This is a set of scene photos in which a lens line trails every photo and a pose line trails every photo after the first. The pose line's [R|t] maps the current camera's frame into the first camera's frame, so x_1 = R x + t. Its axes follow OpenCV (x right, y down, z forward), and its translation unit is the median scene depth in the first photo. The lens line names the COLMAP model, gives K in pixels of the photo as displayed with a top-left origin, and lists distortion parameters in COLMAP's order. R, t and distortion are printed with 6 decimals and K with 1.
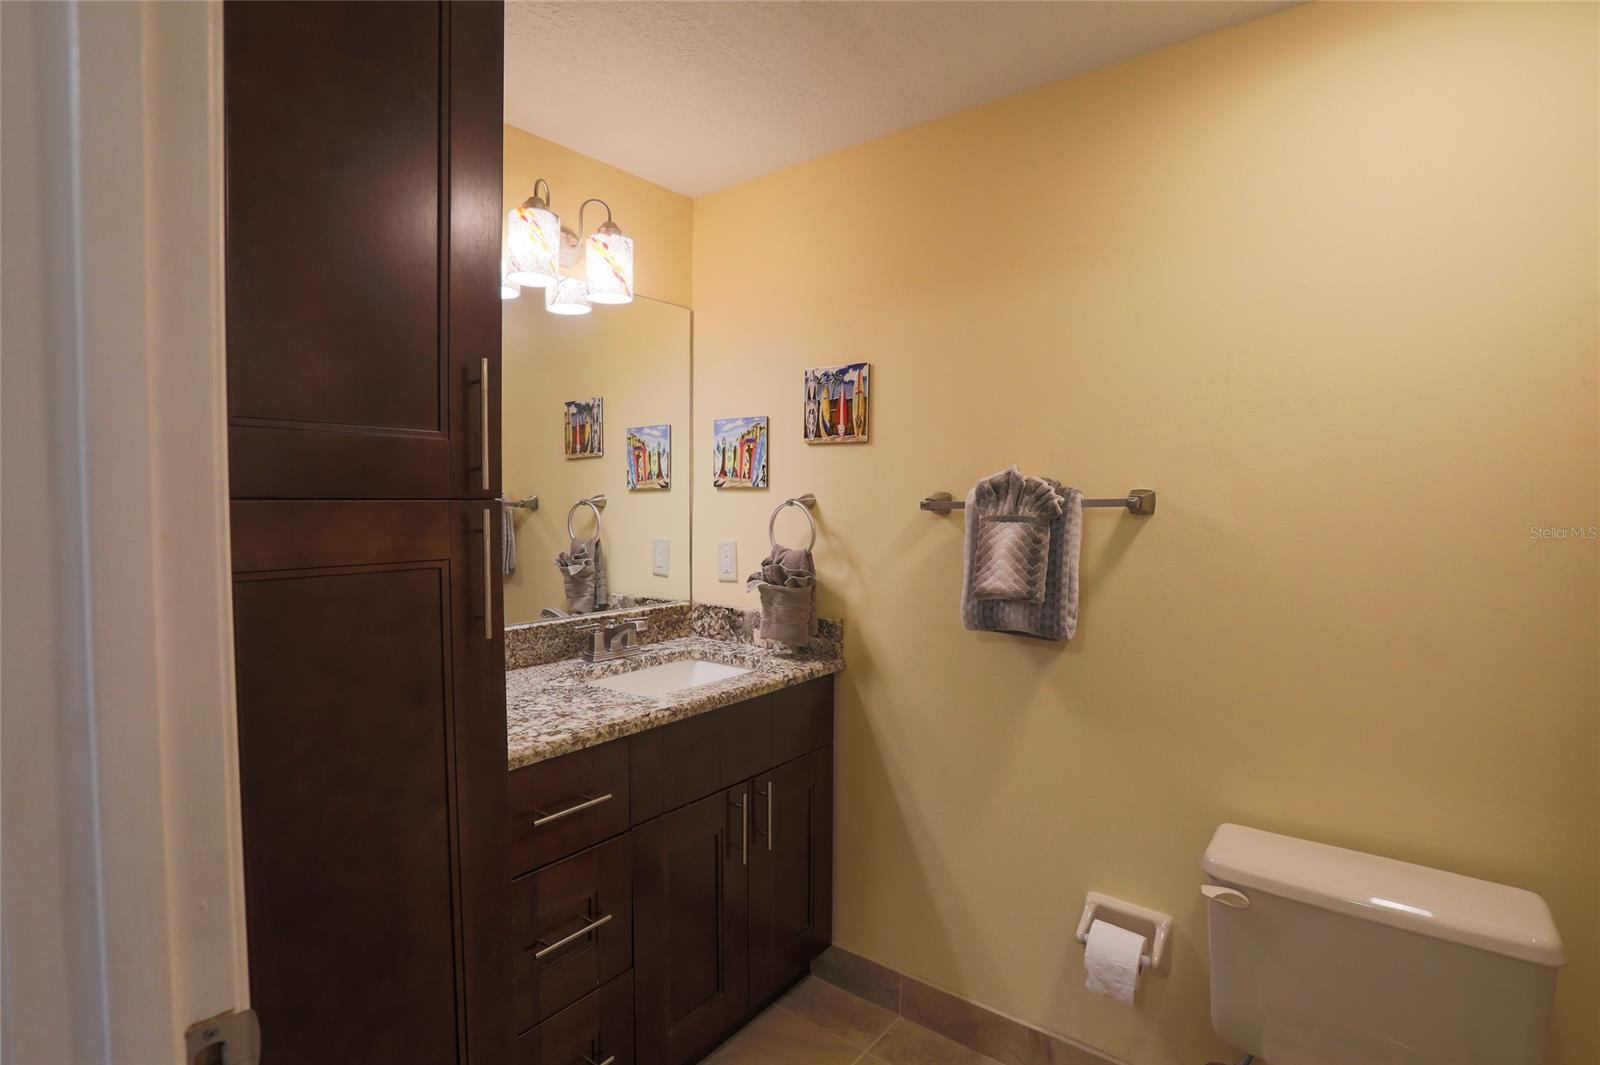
lens RADIAL K [[770.3, 0, 802.2], [0, 770.3, 545.8], [0, 0, 1]] dist [-0.048280, 0.007824]
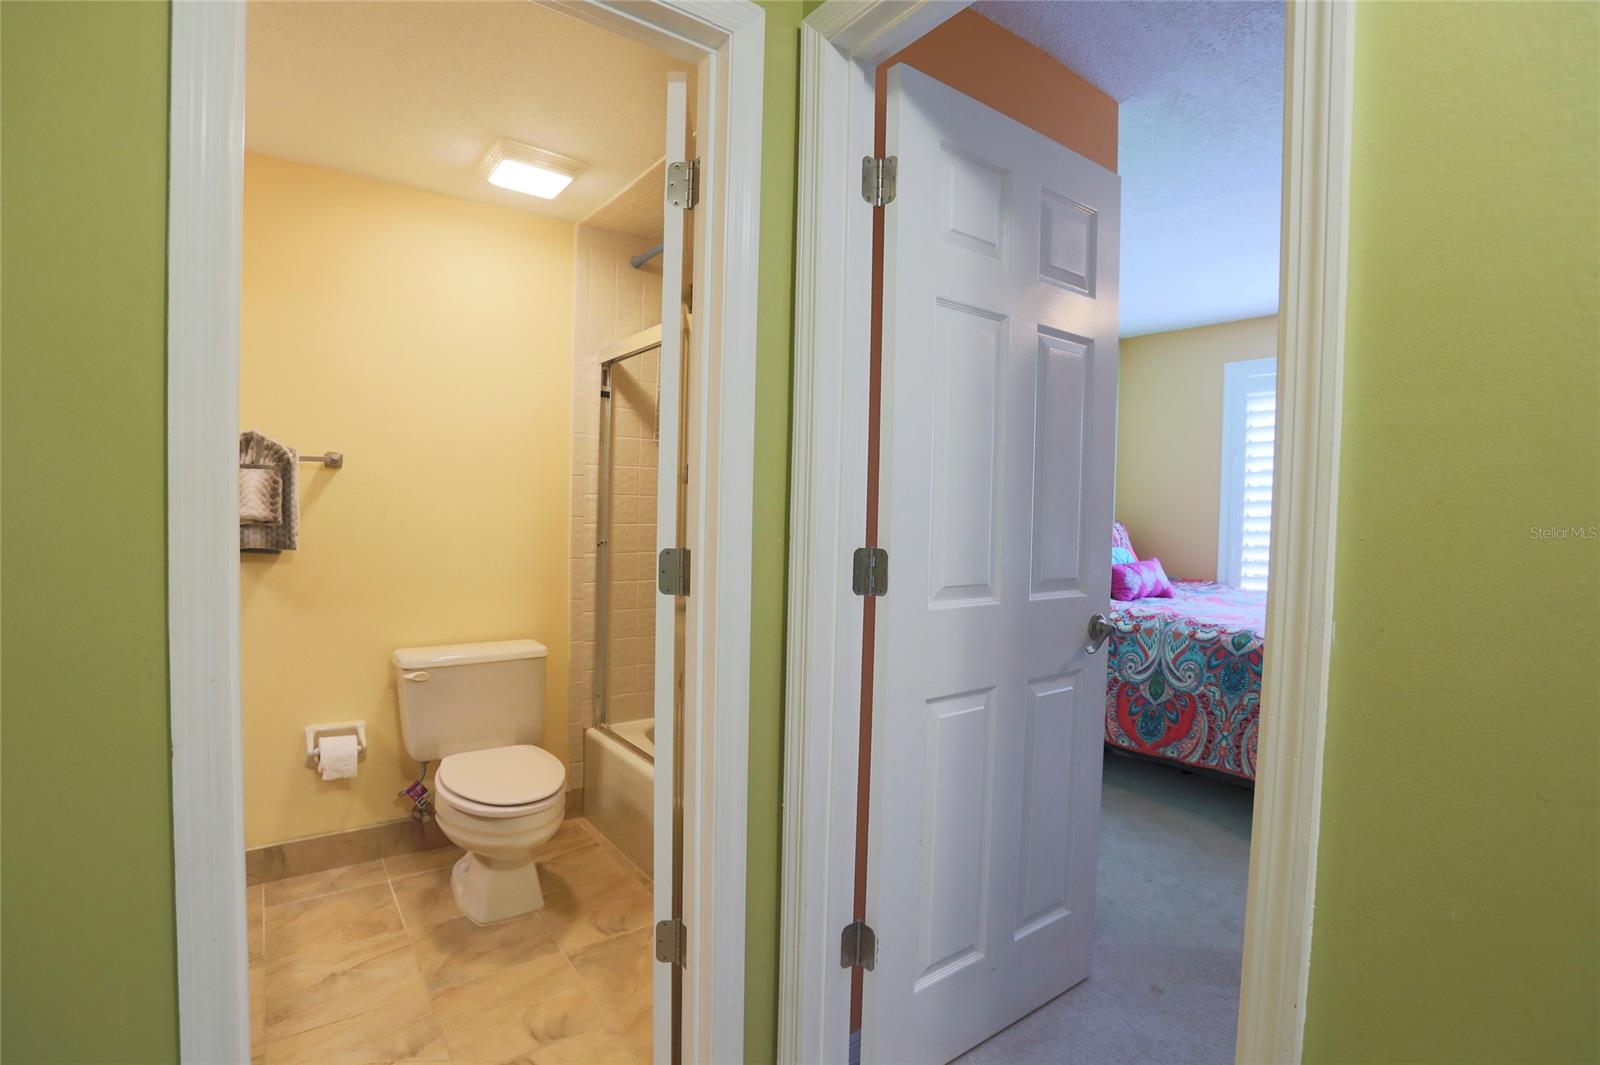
lens RADIAL K [[770.3, 0, 811.3], [0, 770.3, 526.3], [0, 0, 1]] dist [-0.048280, 0.007824]
pose [[0.275745, -0.024226, 0.960925, -0.779160], [0.036766, 0.999217, 0.014641, 0.092699], [-0.960527, 0.031293, 0.276420, -0.363690]]
